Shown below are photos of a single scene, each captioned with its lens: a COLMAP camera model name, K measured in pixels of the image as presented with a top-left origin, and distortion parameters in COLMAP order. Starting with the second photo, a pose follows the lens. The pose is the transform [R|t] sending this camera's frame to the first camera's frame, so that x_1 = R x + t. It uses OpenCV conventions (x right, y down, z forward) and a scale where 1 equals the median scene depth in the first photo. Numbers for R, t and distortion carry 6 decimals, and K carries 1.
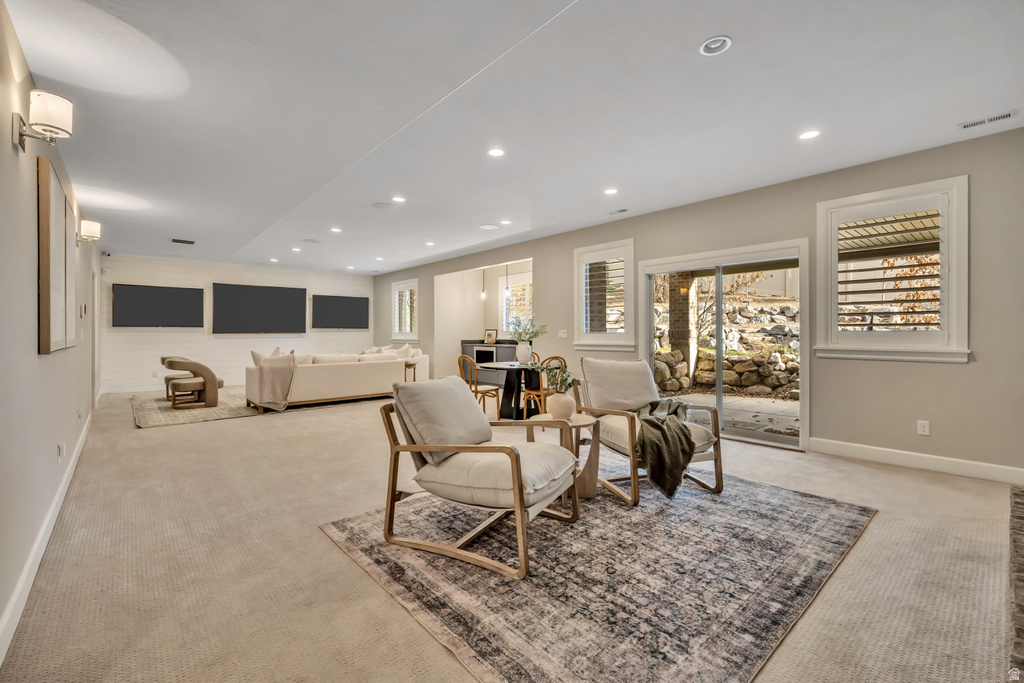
lens RADIAL K [[454.4, 0, 510.6], [0, 454.4, 334.6], [0, 0, 1]] dist [0.003727, 0.000581]
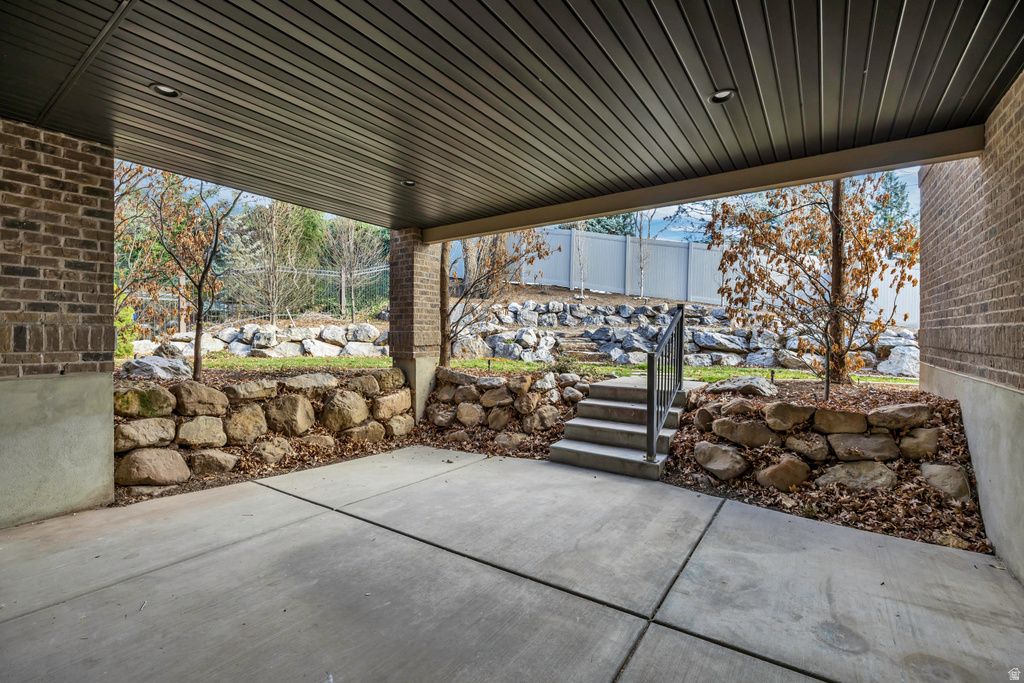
lens RADIAL K [[454.4, 0, 510.6], [0, 454.4, 334.6], [0, 0, 1]] dist [0.003727, 0.000581]
pose [[0.973674, 0.006435, 0.227855, 0.375714], [-0.005528, 0.999974, -0.004619, -0.006018], [-0.227879, 0.003238, 0.973684, 0.405897]]
